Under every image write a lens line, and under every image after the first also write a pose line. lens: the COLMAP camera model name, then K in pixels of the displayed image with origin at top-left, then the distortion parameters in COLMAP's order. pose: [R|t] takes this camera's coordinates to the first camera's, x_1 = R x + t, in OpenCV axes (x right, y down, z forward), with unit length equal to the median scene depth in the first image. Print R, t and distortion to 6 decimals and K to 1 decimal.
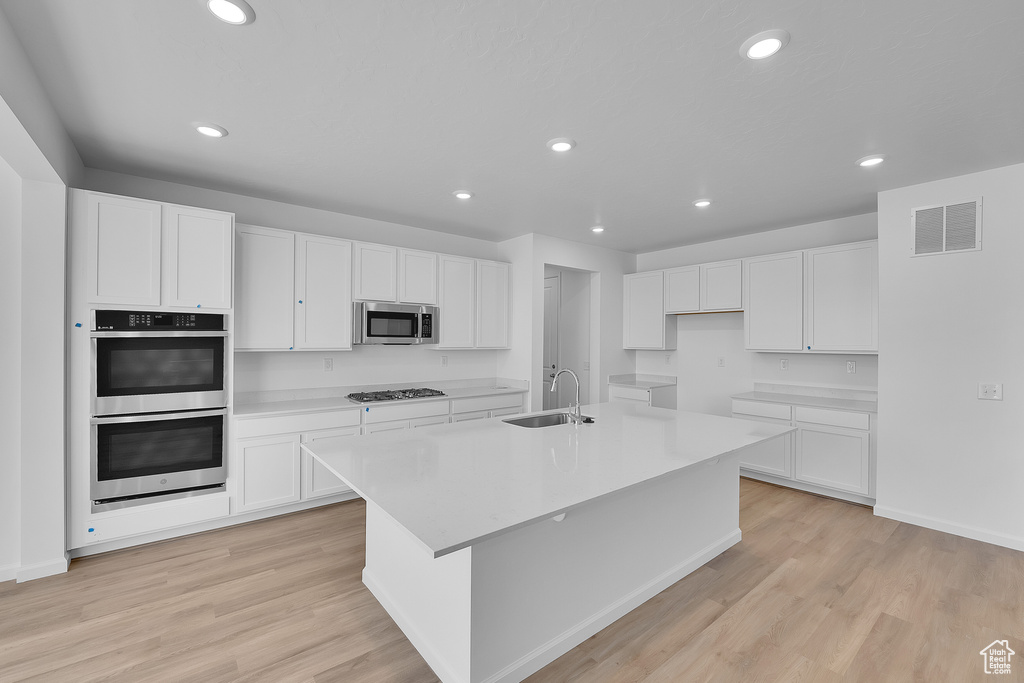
lens RADIAL K [[425.9, 0, 511.2], [0, 425.9, 341.6], [0, 0, 1]] dist [-0.010788, 0.000446]
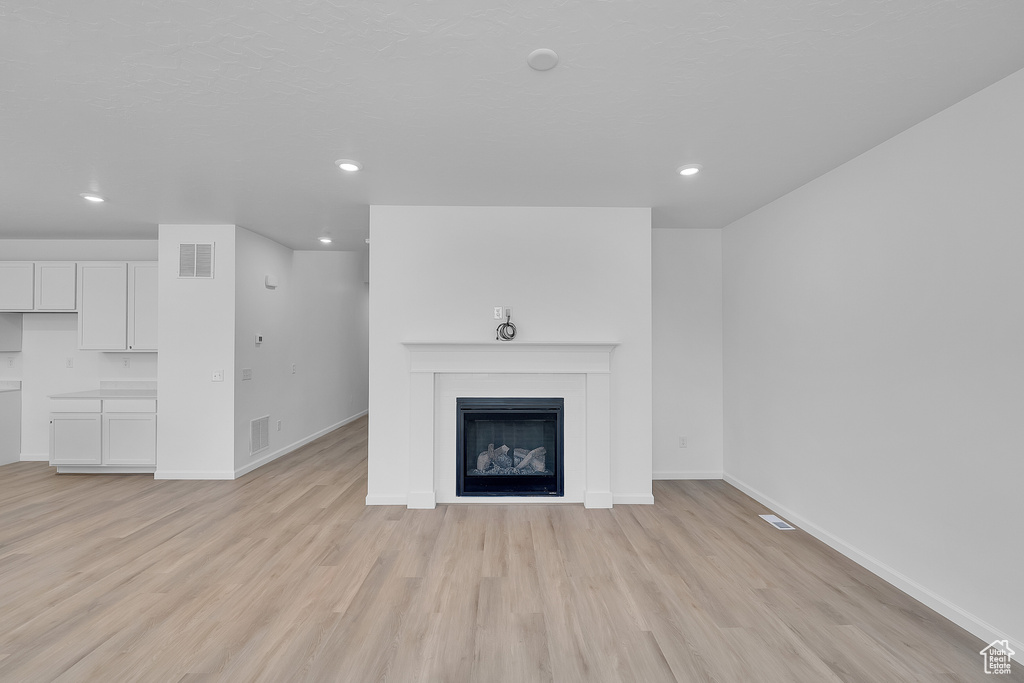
lens RADIAL K [[425.9, 0, 510.9], [0, 425.9, 344.6], [0, 0, 1]] dist [-0.010788, 0.000446]
pose [[0.609550, -0.002535, 0.792744, 0.504065], [0.001036, 0.999997, 0.002401, 0.006109], [-0.792747, -0.000642, 0.609550, -0.607778]]
